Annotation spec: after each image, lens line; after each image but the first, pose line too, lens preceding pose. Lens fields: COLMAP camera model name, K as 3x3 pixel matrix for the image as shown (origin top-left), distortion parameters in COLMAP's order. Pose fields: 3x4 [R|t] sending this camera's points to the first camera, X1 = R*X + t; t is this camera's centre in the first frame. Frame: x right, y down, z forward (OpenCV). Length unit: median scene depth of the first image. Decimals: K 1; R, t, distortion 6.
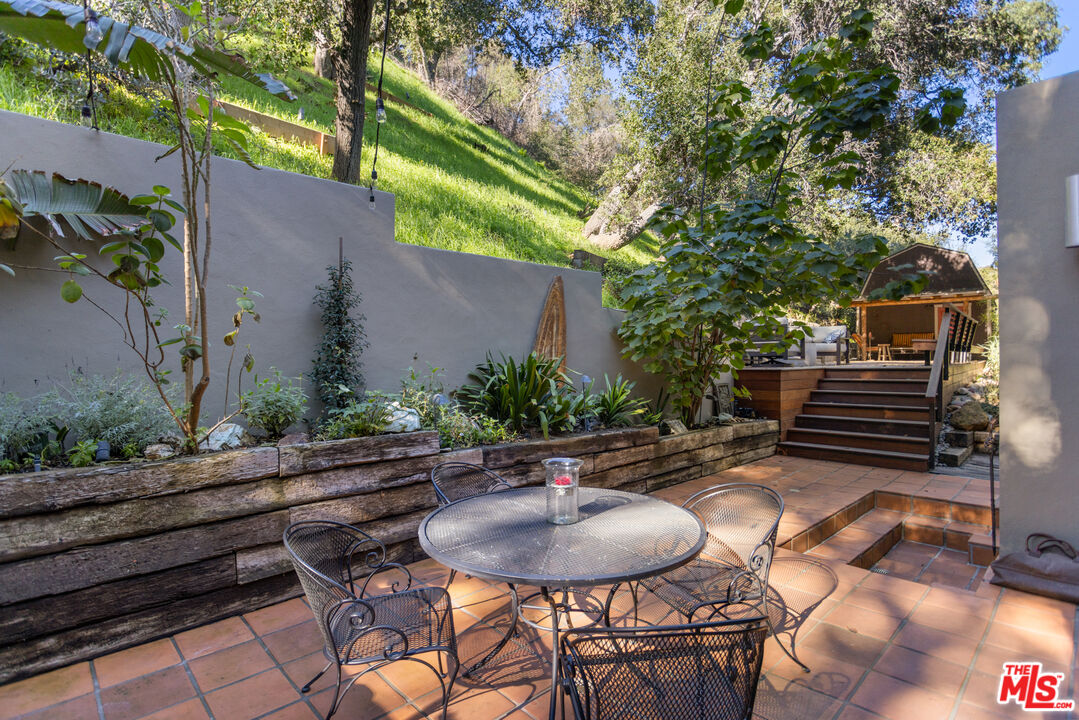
lens RADIAL K [[536.0, 0, 539.5], [0, 536.0, 360.0], [0, 0, 1]] dist [-0.002945, -0.000308]
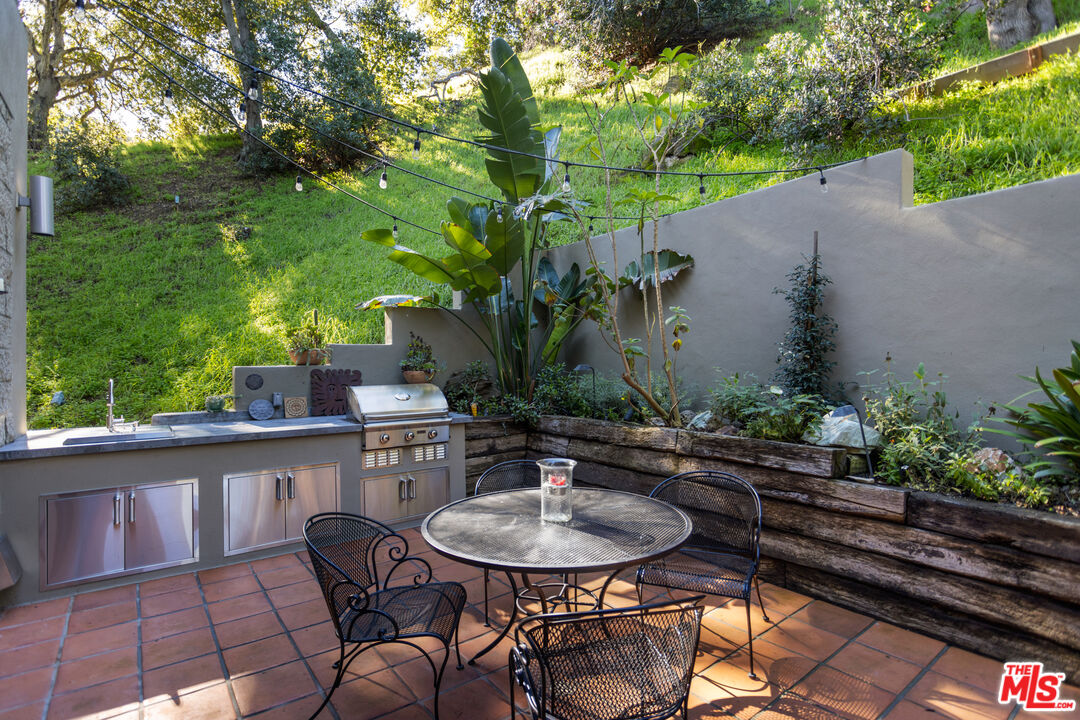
lens RADIAL K [[536.5, 0, 540.0], [0, 536.5, 360.0], [0, 0, 1]] dist [-0.002945, -0.000308]
pose [[-0.108805, 0.002025, -0.994061, 0.732108], [0.008016, 0.999967, 0.001159, -0.008509], [0.994031, -0.007843, -0.108817, 0.723746]]
